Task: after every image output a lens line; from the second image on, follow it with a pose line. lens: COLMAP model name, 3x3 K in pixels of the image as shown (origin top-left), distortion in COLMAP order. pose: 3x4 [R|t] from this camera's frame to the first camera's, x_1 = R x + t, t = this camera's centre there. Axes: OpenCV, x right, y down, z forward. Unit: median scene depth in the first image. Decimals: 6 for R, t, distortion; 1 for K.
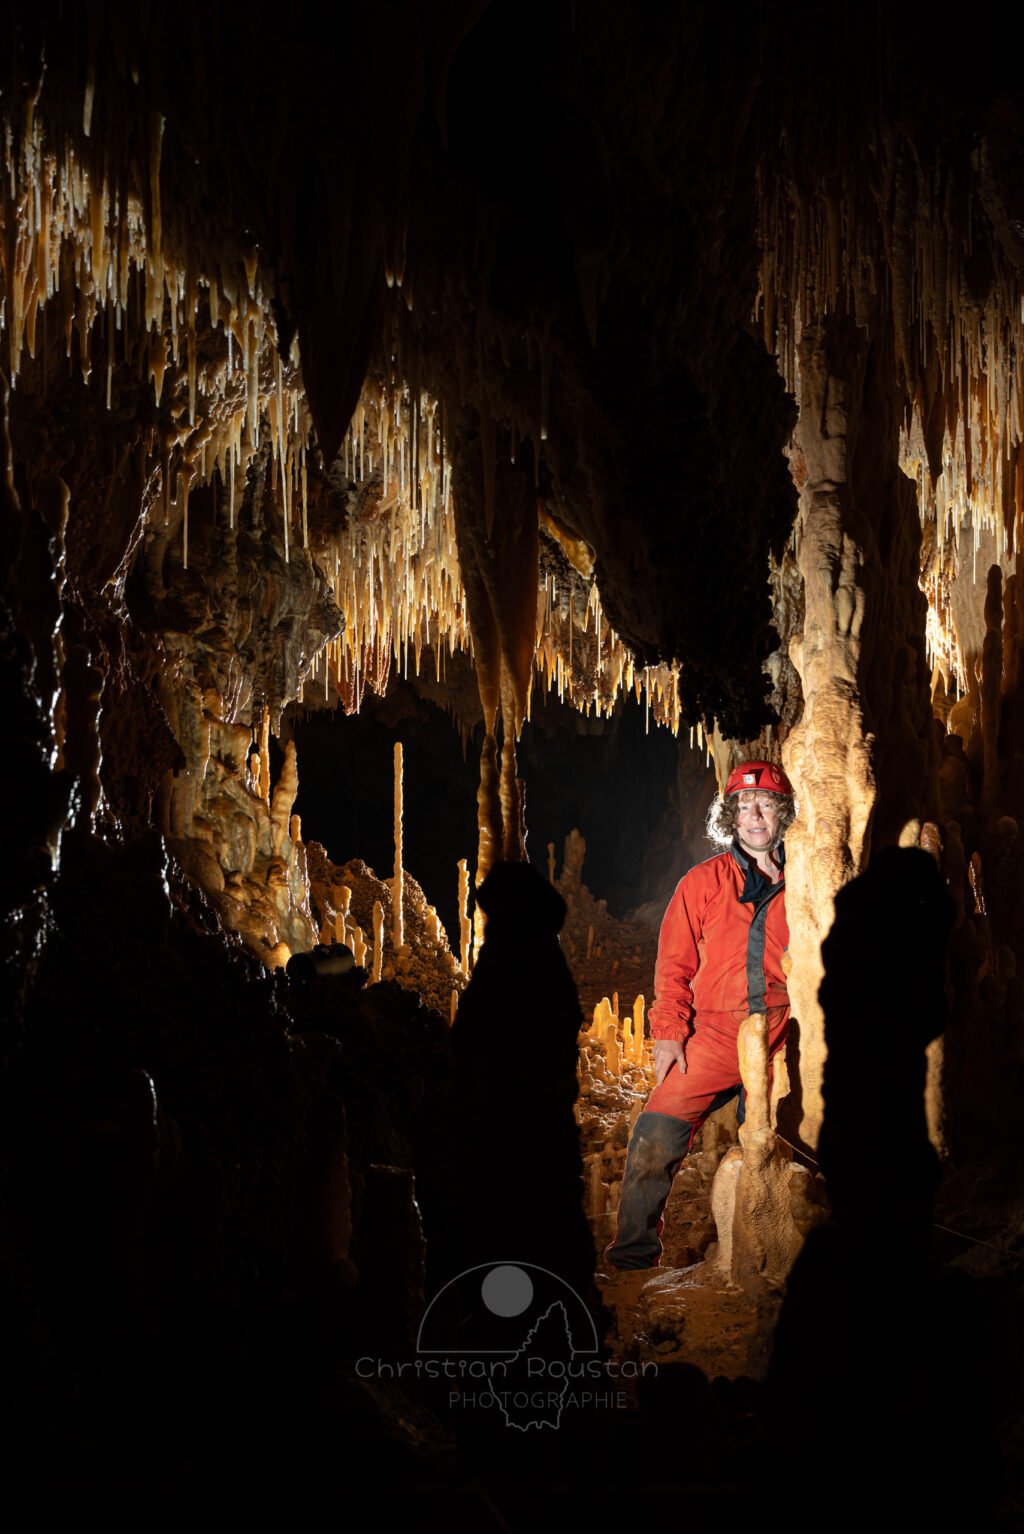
lens RADIAL K [[2299.2, 0, 511.6], [0, 2299.2, 766.2], [0, 0, 1]] dist [0.013963, 0.000000]
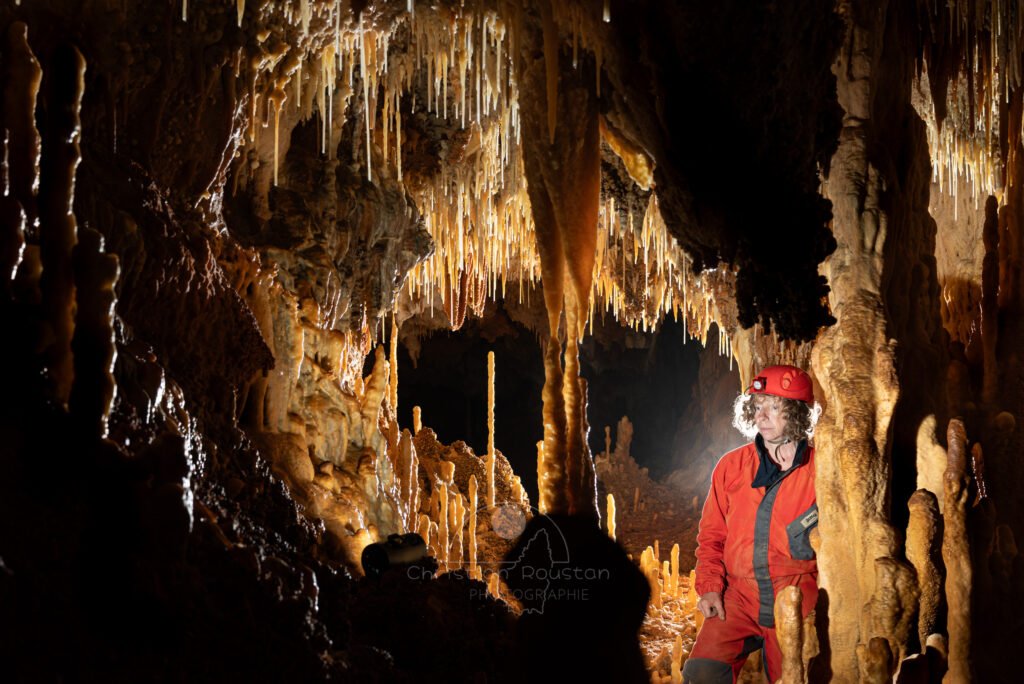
lens RADIAL K [[1534.8, 0, 514.6], [0, 1534.8, 342.5], [0, 0, 1]] dist [0.013963, 0.000000]
pose [[0.999098, -0.000011, -0.042466, 0.001995], [-0.000788, 0.999823, -0.018790, 0.001776], [0.042458, 0.018807, 0.998921, 0.236181]]
